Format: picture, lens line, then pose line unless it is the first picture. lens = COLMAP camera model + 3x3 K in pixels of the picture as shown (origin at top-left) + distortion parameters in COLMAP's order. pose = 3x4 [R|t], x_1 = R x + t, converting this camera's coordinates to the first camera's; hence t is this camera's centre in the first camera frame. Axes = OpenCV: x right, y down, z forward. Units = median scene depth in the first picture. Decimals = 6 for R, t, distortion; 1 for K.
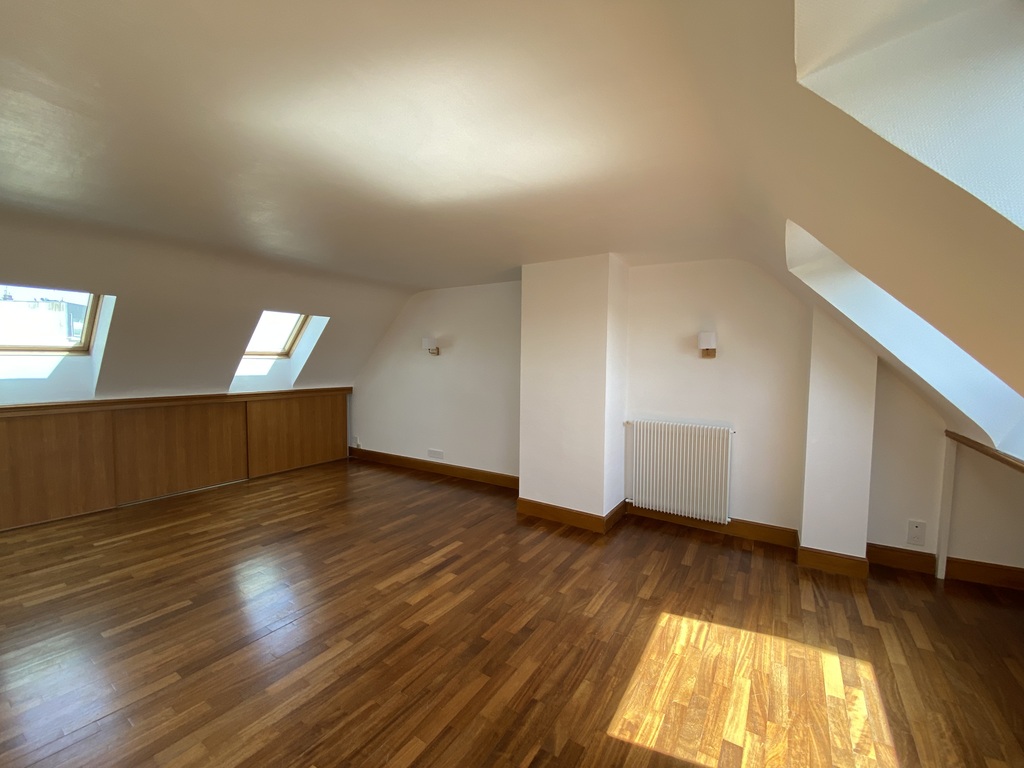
lens RADIAL K [[411.6, 0, 513.8], [0, 411.6, 384.8], [0, 0, 1]] dist [0.026336, -0.023909]
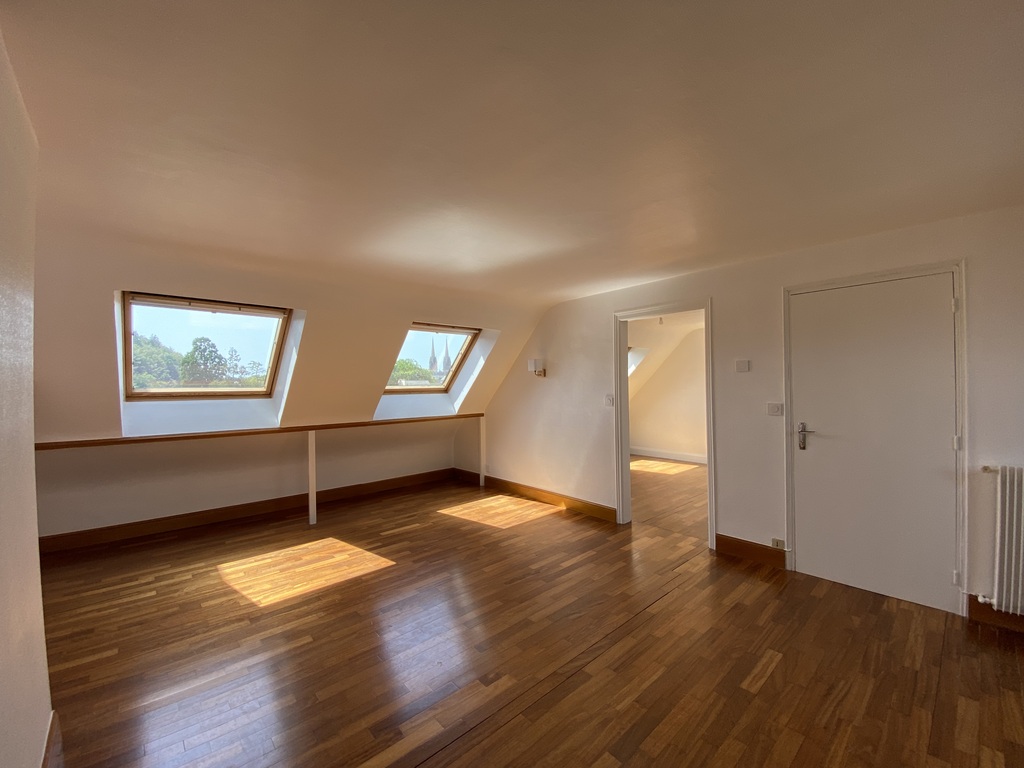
lens RADIAL K [[411.6, 0, 513.8], [0, 411.6, 384.8], [0, 0, 1]] dist [0.026336, -0.023909]
pose [[-0.968073, 0.001037, 0.250666, -0.475456], [0.014815, 0.998480, 0.053086, -0.076650], [-0.250230, 0.055105, -0.966617, 1.556722]]
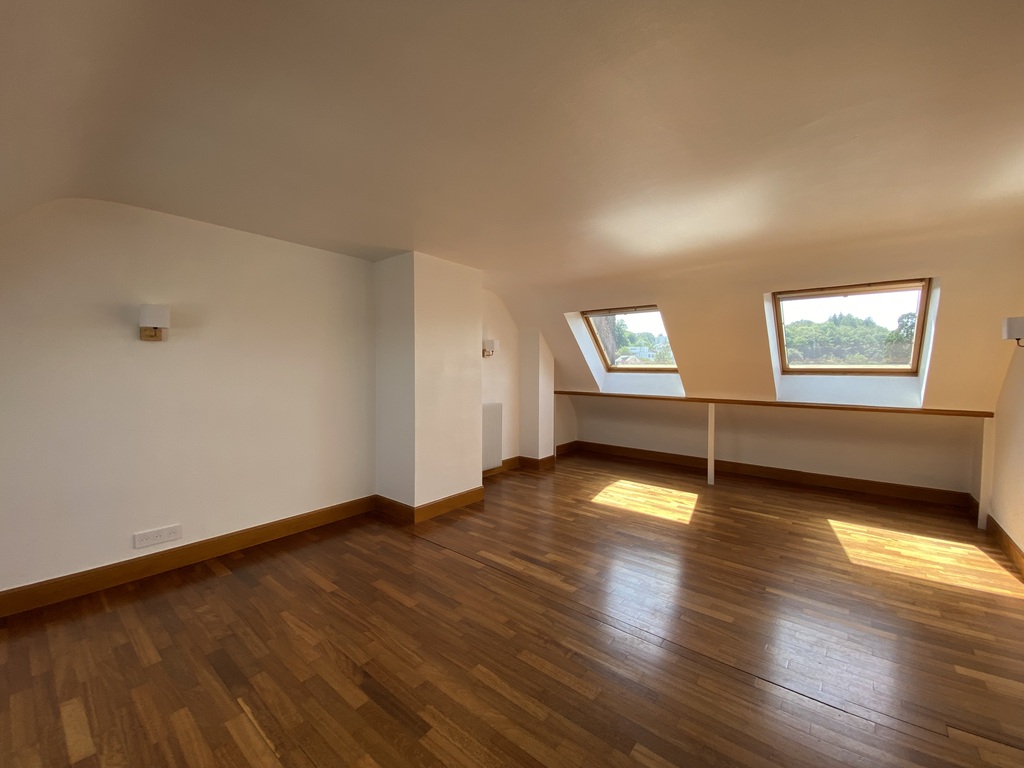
lens RADIAL K [[411.6, 0, 513.8], [0, 411.6, 384.8], [0, 0, 1]] dist [0.026336, -0.023909]
pose [[0.109667, -0.050803, 0.992669, -1.174476], [0.048939, 0.997758, 0.045657, -0.037263], [-0.992763, 0.043573, 0.111907, 0.922633]]
